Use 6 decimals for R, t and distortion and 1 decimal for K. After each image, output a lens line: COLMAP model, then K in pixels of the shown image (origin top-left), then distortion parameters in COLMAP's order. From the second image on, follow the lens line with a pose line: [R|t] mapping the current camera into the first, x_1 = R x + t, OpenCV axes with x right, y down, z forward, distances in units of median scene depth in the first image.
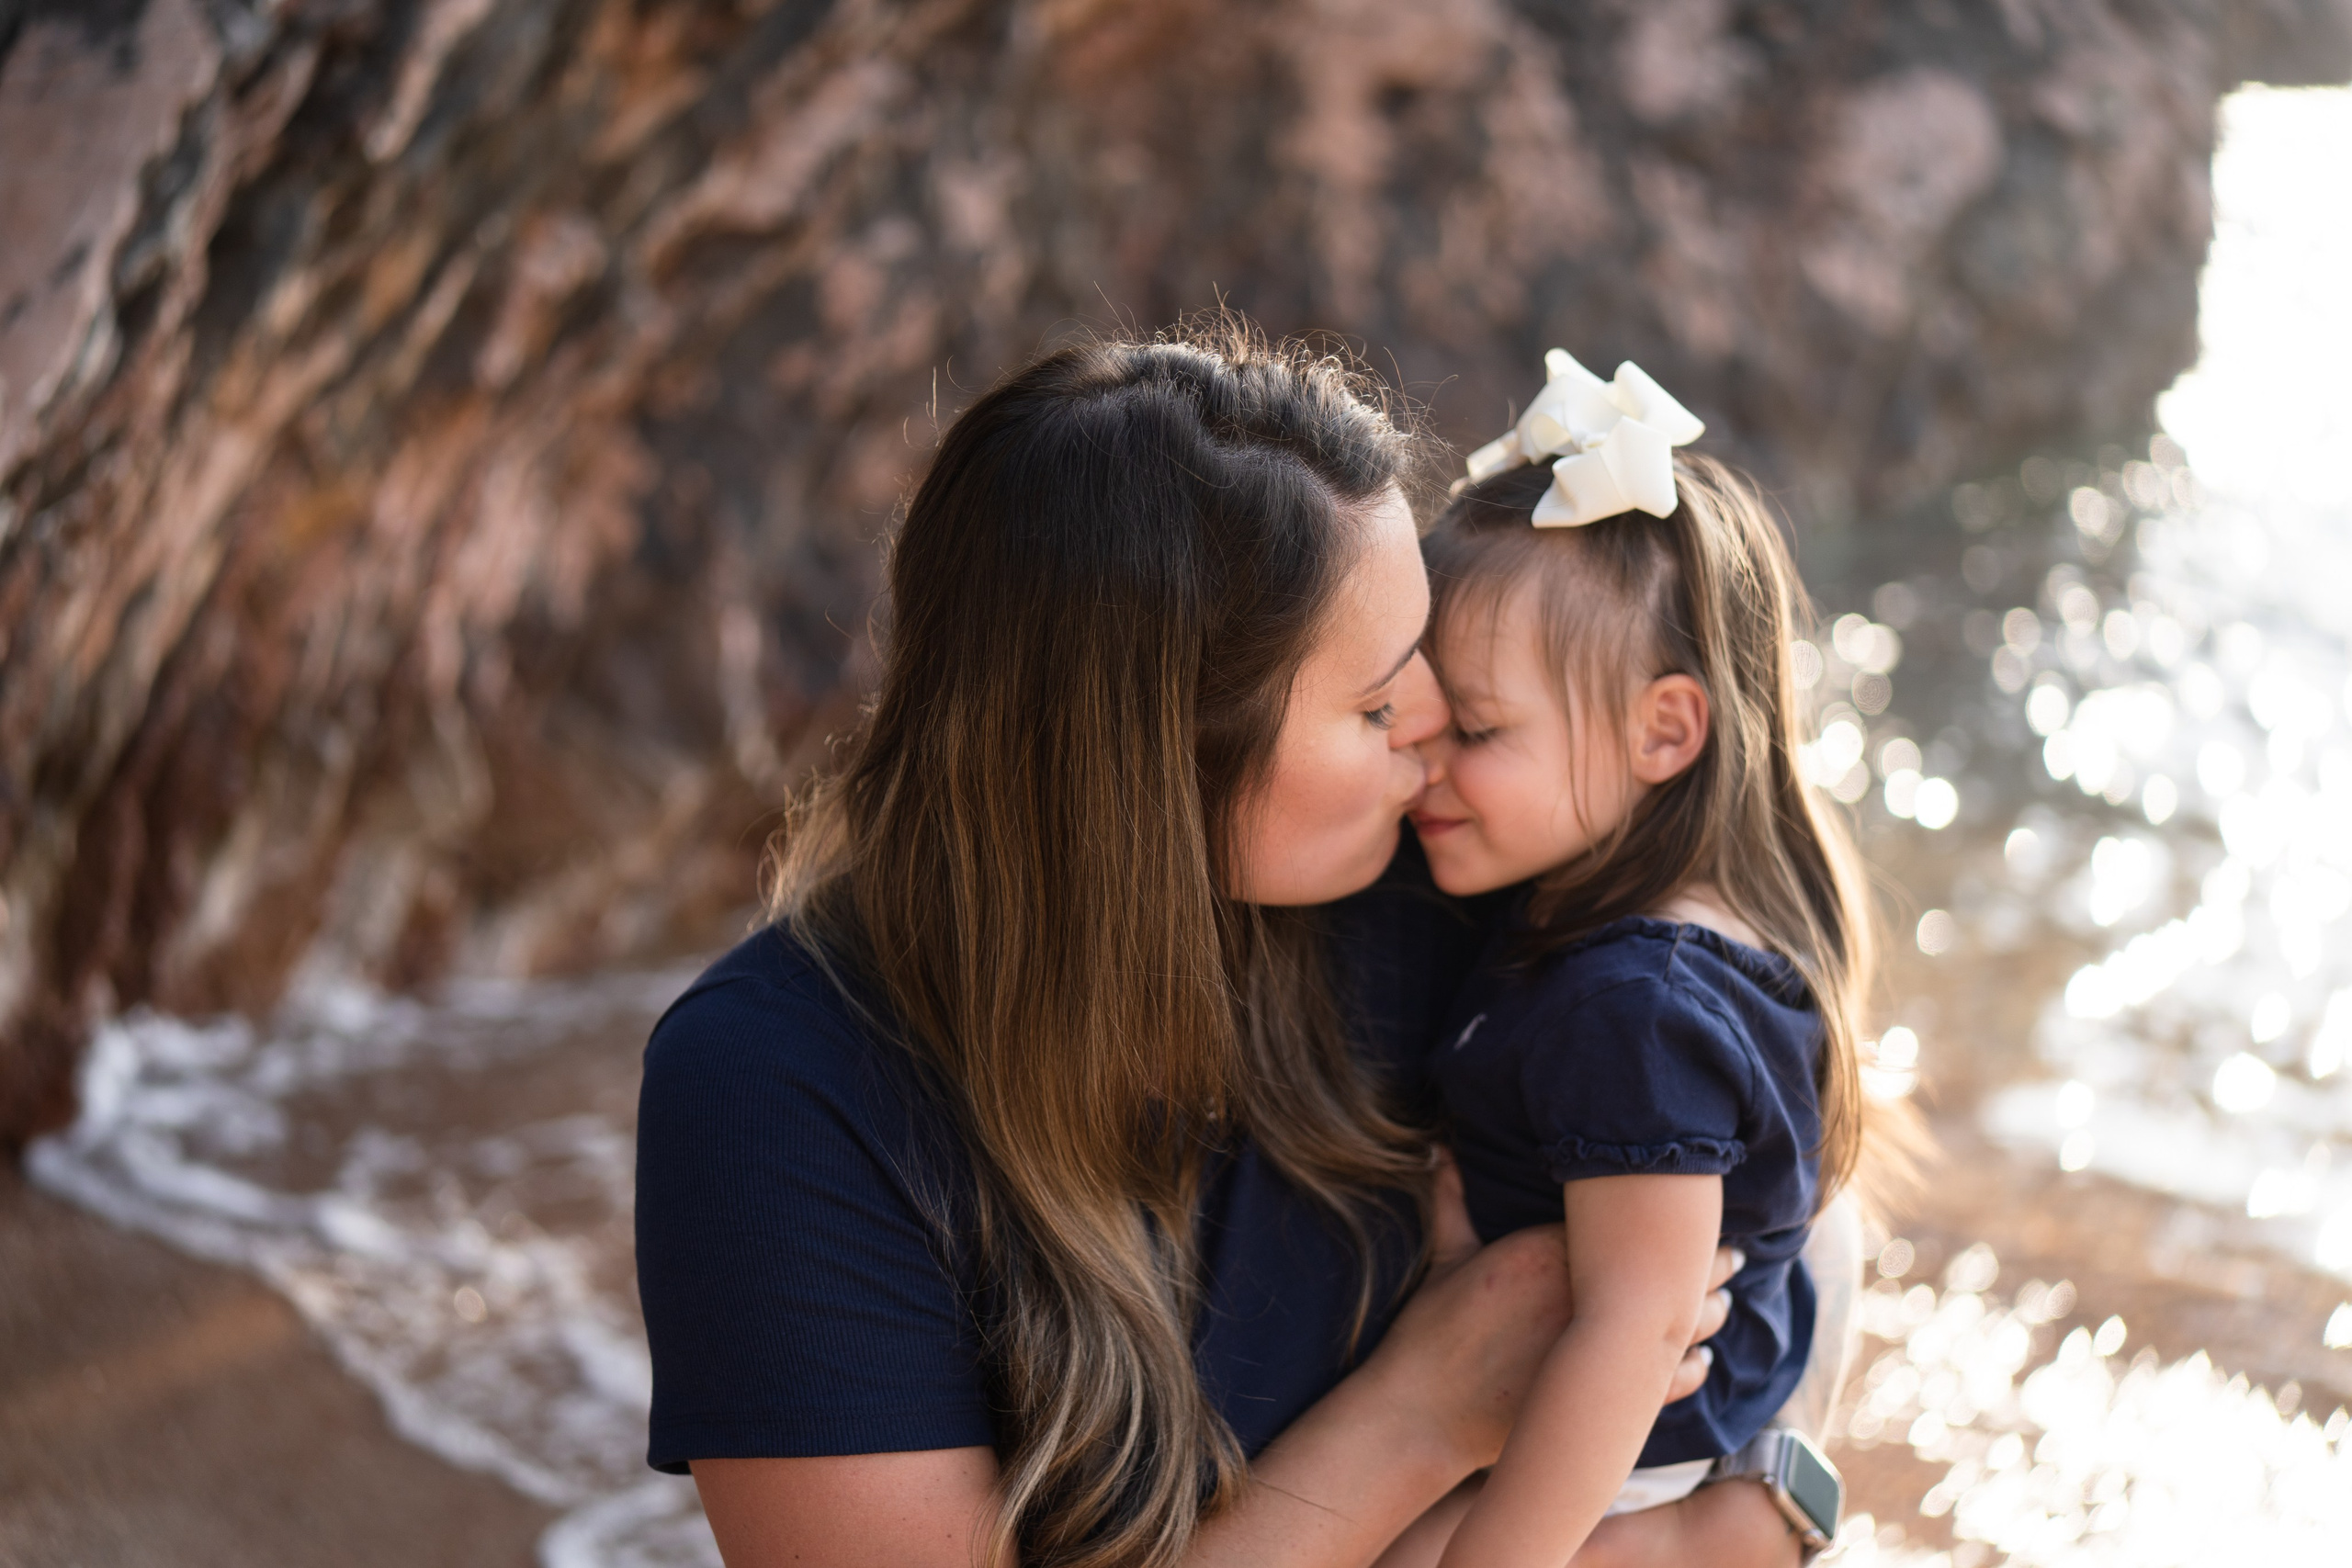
lens RADIAL K [[3078.6, 0, 1217.7], [0, 3078.6, 787.8], [0, 0, 1]] dist [0.065189, -0.352507]
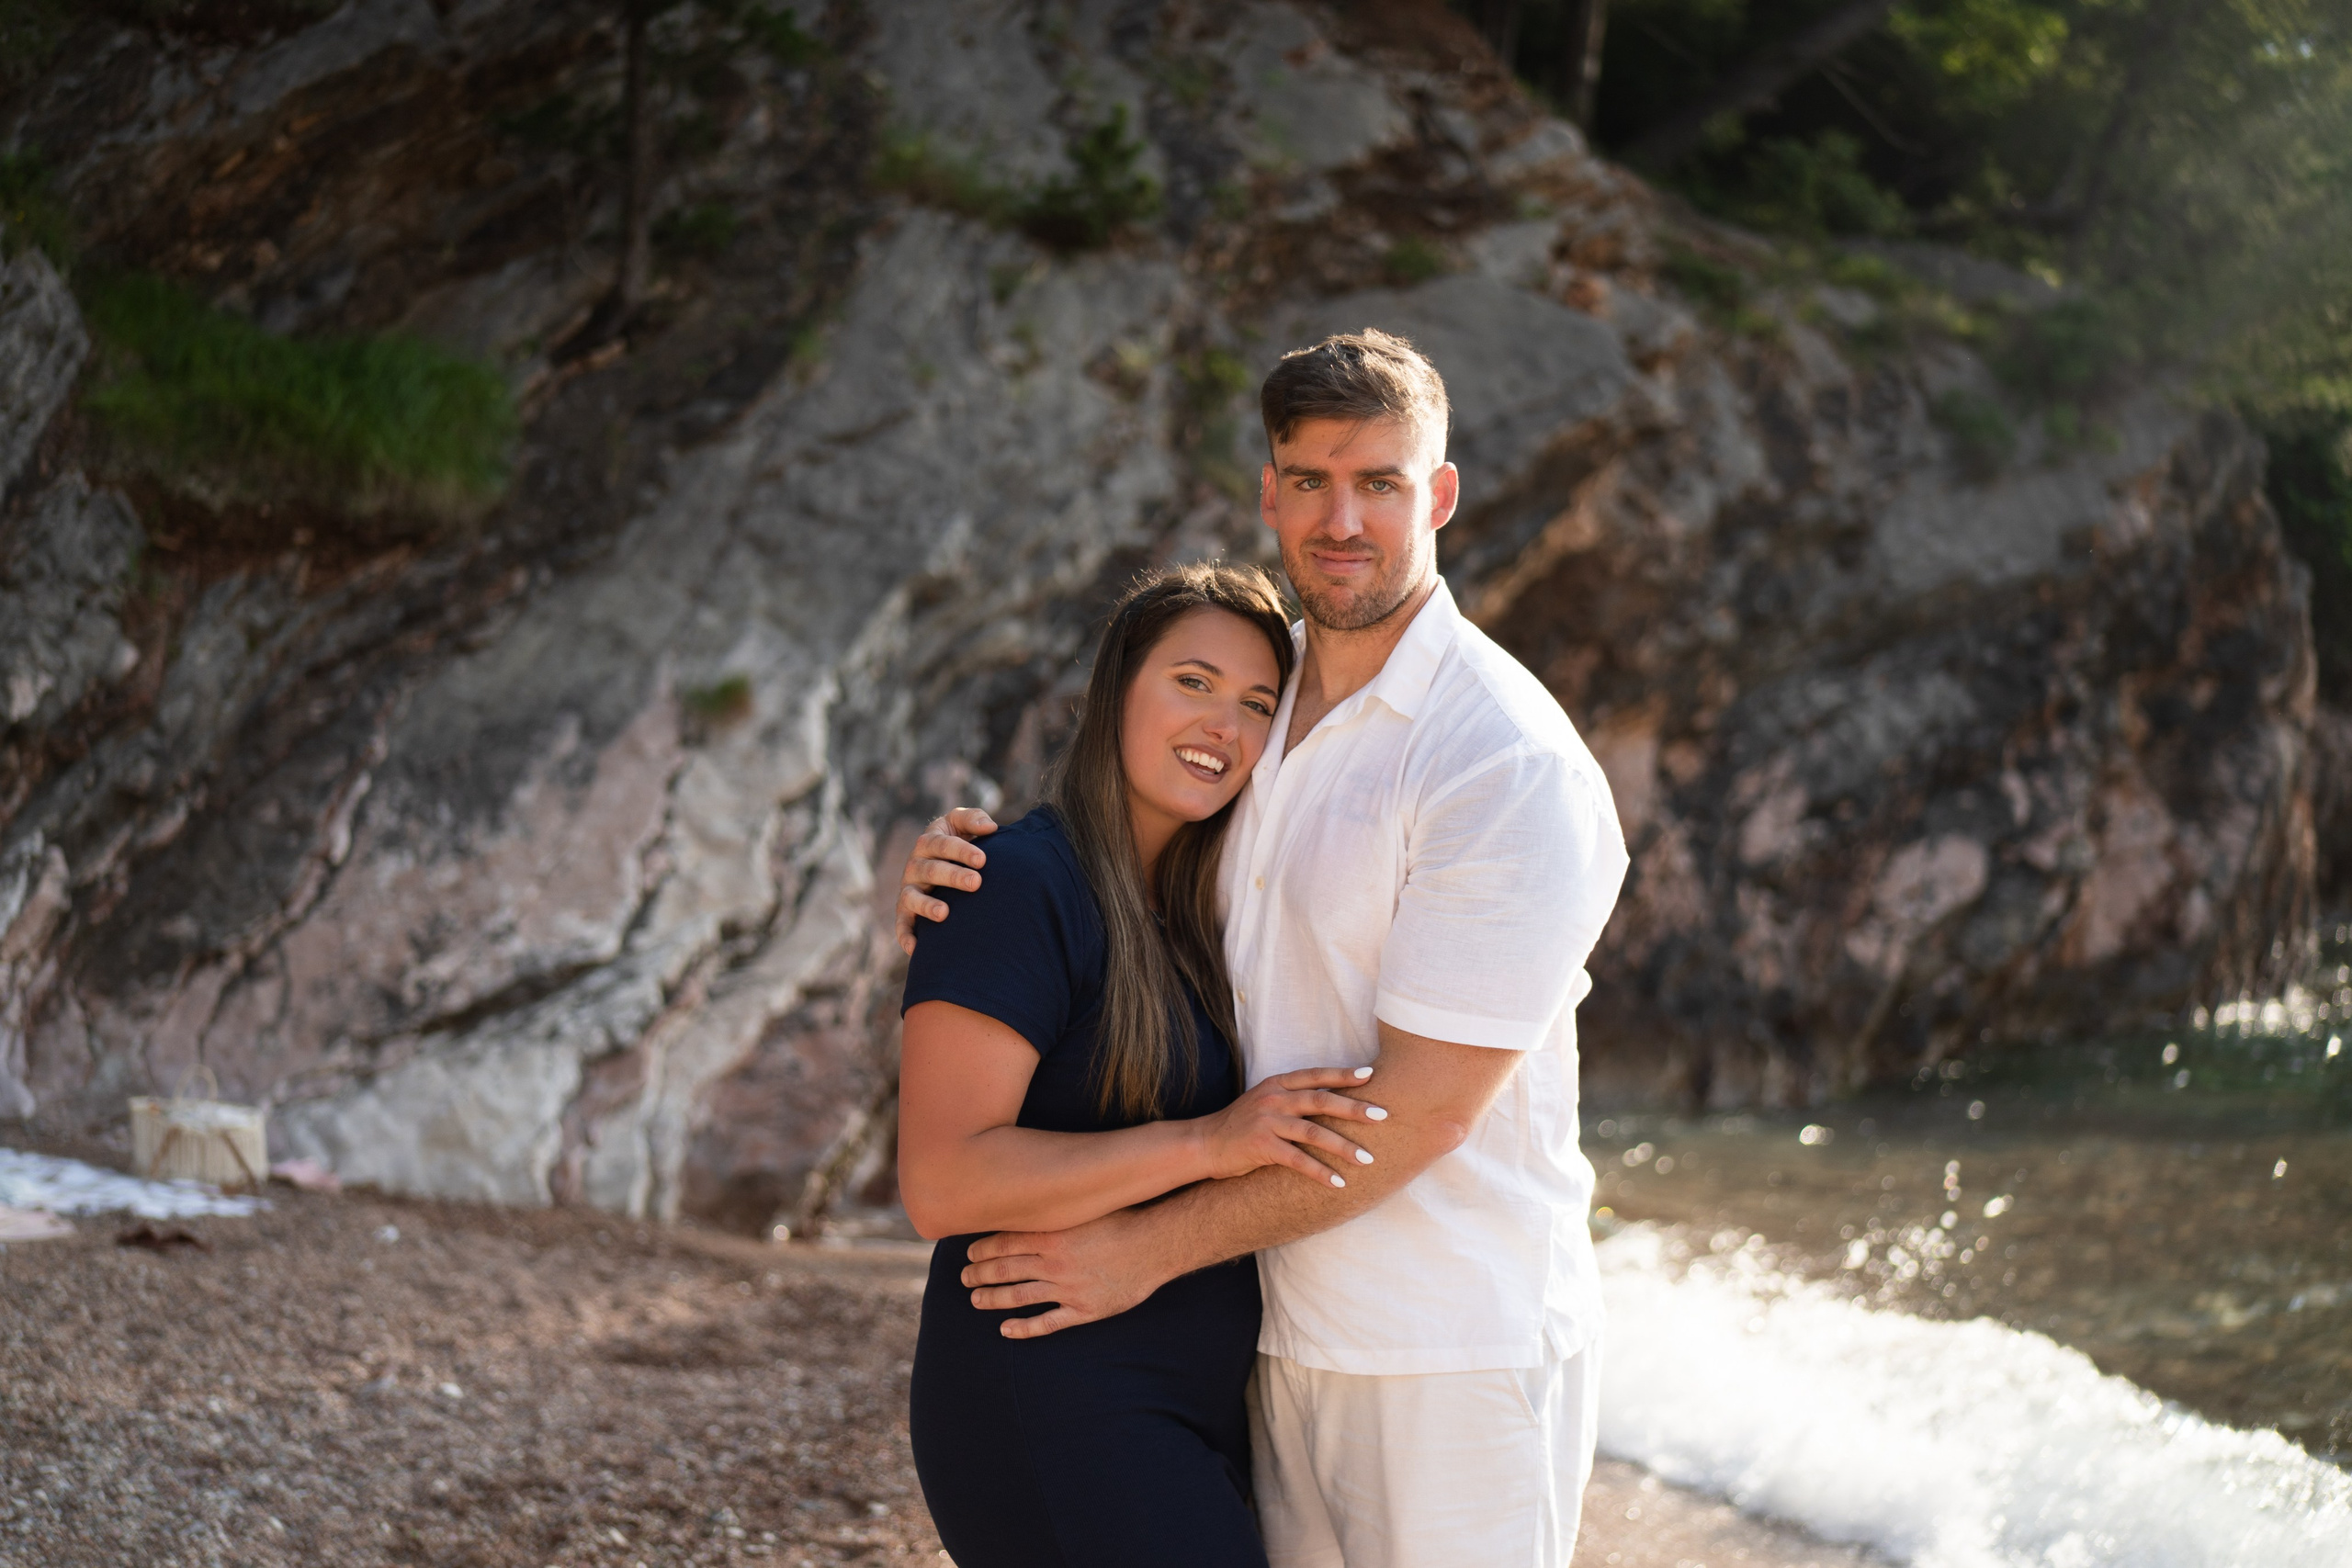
lens RADIAL K [[3078.6, 0, 1217.7], [0, 3078.6, 787.8], [0, 0, 1]] dist [0.065189, -0.352507]
pose [[0.971429, -0.031792, -0.235191, 0.453926], [-0.030569, 0.965971, -0.256836, 0.355127], [0.235353, 0.256688, 0.937401, -1.282080]]
